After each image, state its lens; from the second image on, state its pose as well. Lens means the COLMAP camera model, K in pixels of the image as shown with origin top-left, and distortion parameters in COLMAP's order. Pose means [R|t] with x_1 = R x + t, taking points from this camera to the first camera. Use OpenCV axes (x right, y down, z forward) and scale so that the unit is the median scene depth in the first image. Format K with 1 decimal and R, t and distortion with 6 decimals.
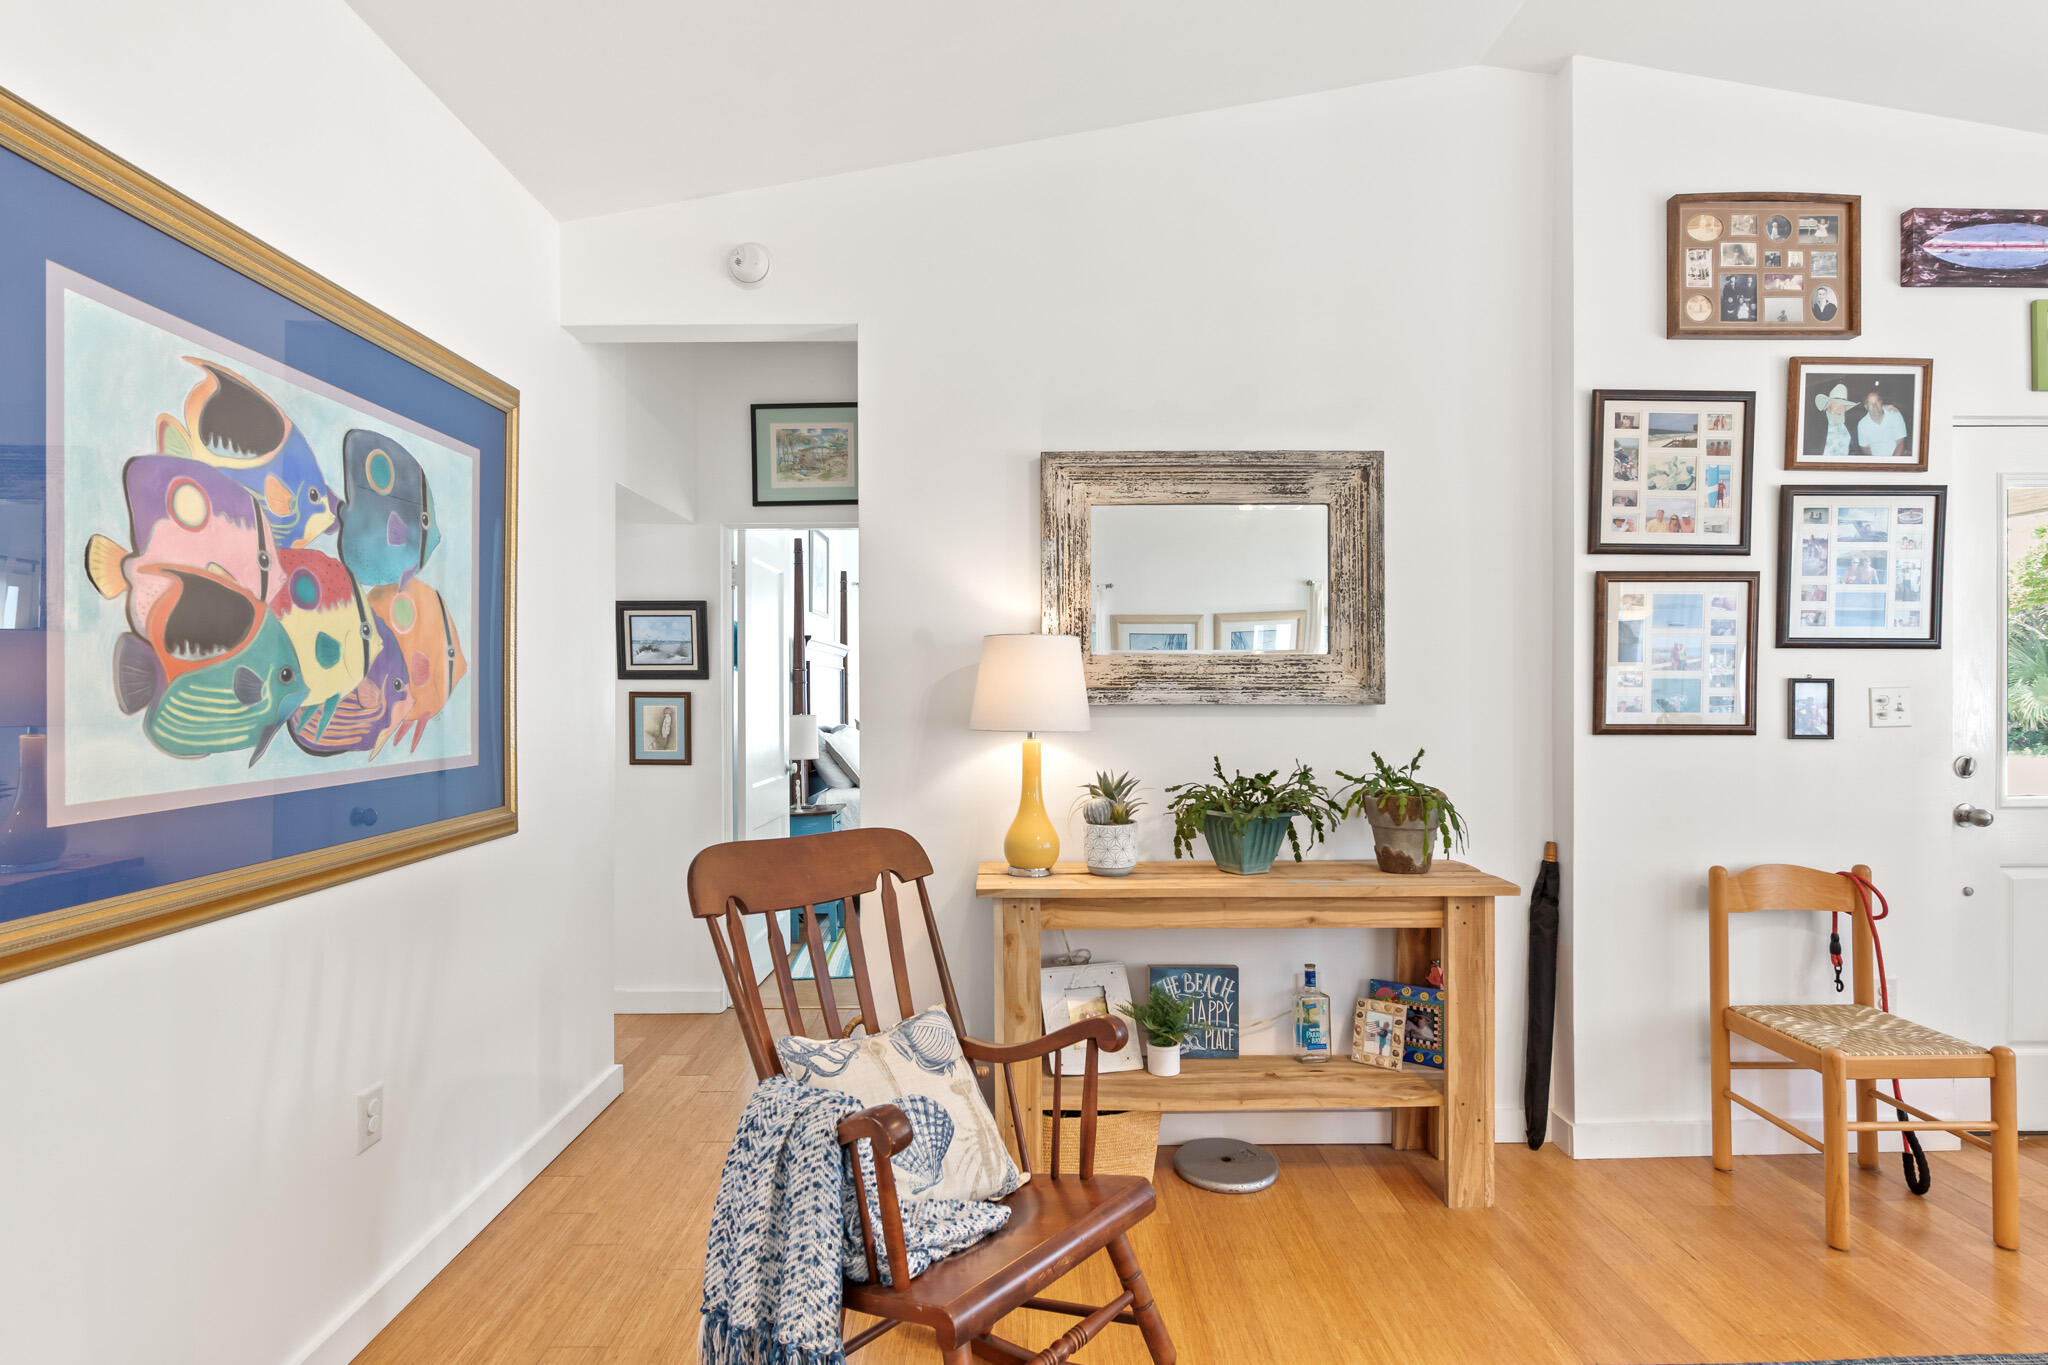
lens RADIAL K [[1006.0, 0, 1027.4], [0, 1006.0, 696.4], [0, 0, 1]] dist [0.001561, -0.000480]
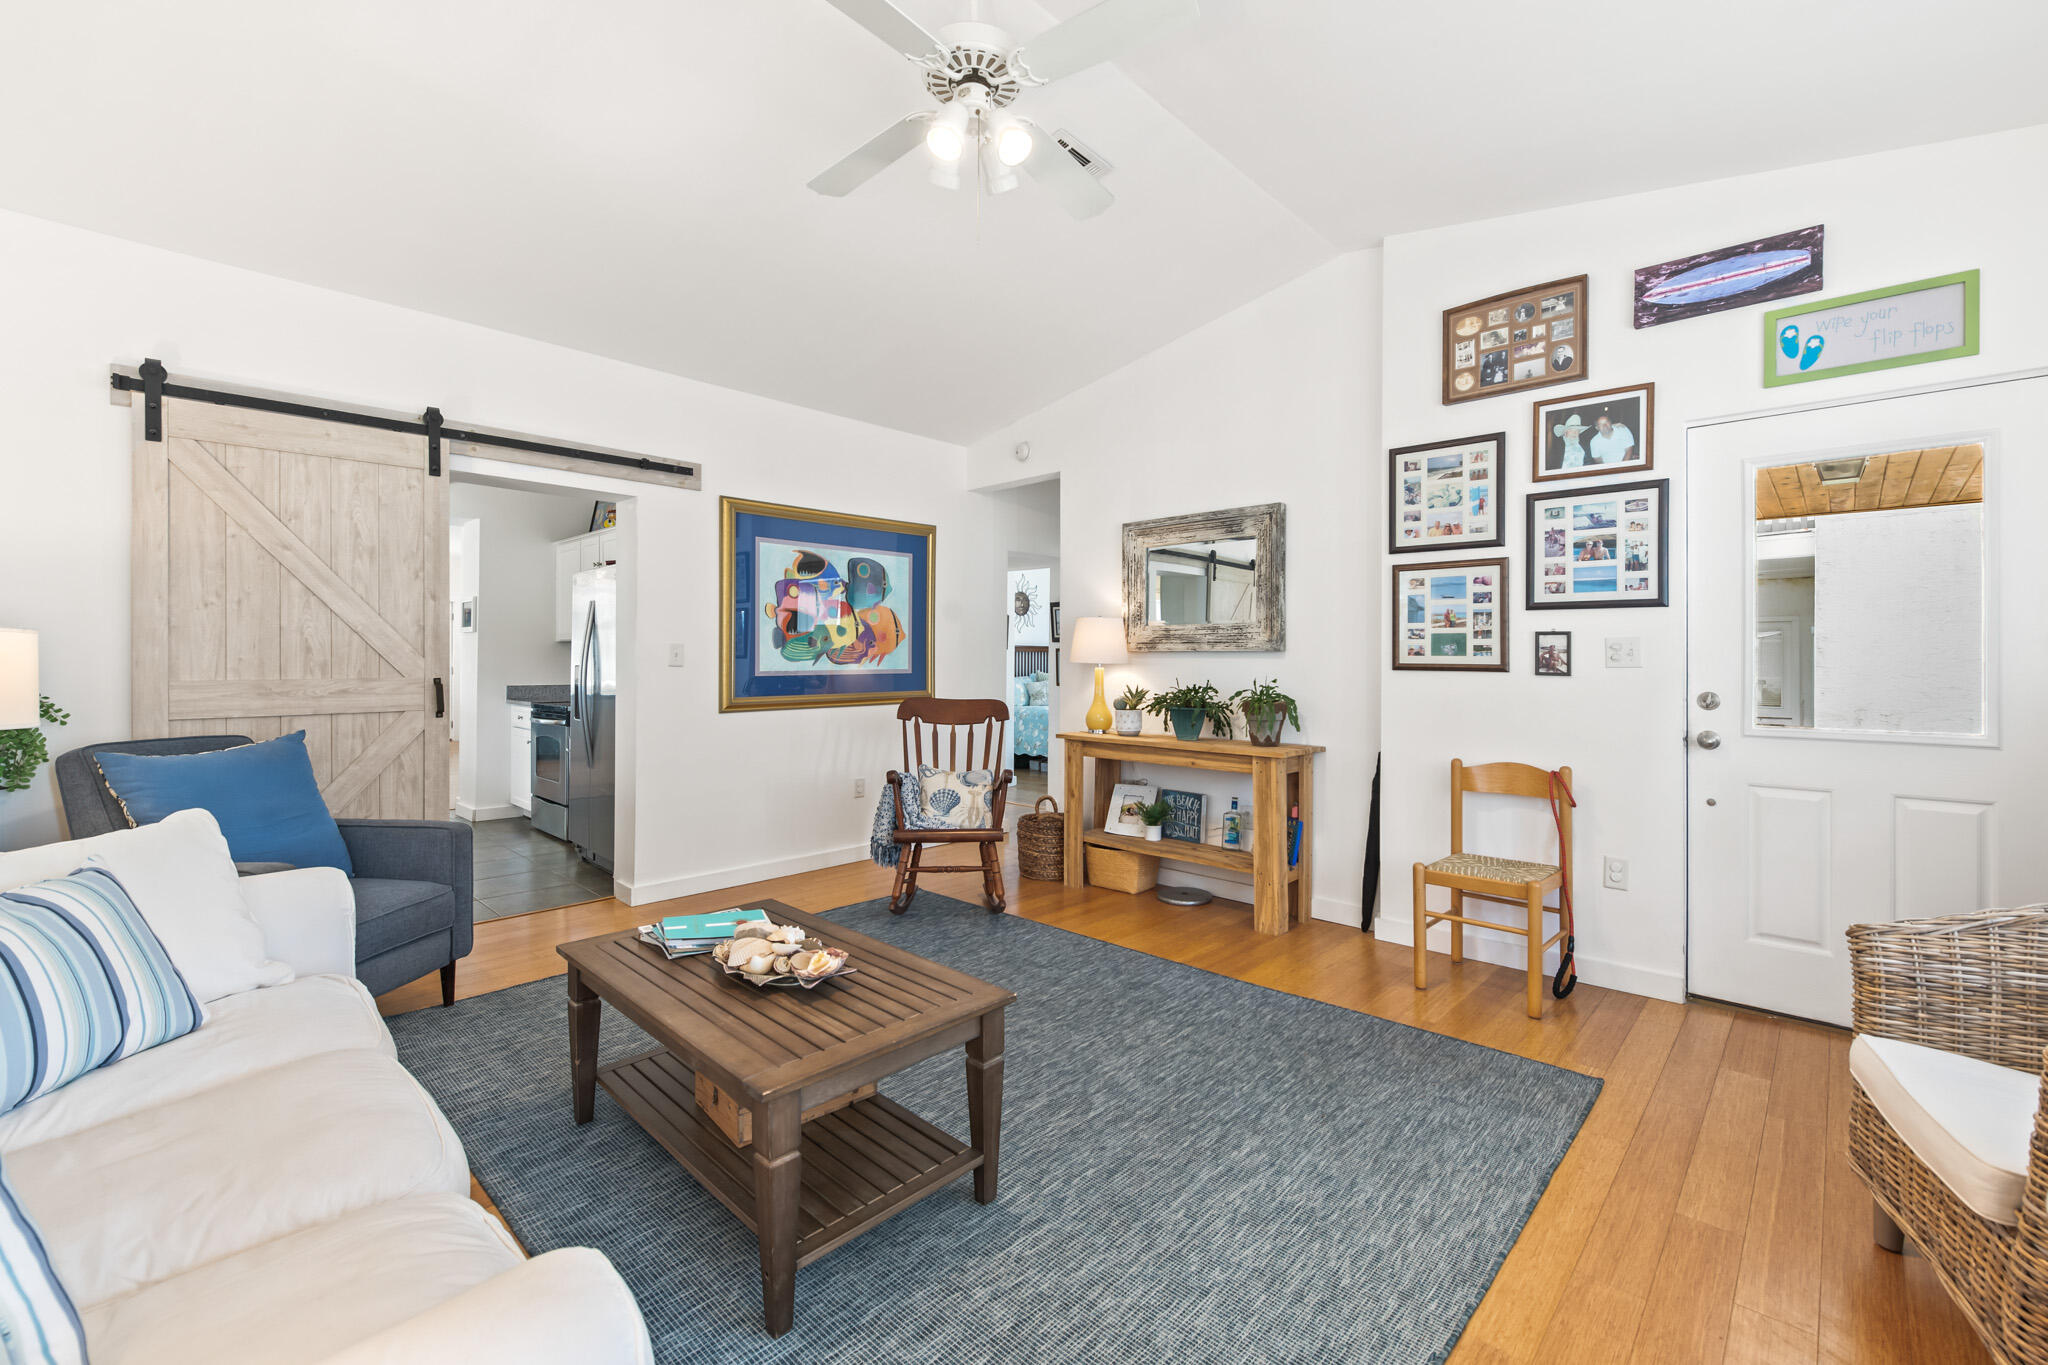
lens RADIAL K [[852.8, 0, 1025.3], [0, 852.8, 661.2], [0, 0, 1]] dist [-0.001826, -0.000337]
pose [[0.711844, 0.007059, -0.702302, 1.088284], [-0.008778, 0.999961, 0.001153, 0.027791], [0.702282, 0.005345, 0.711878, -0.337622]]
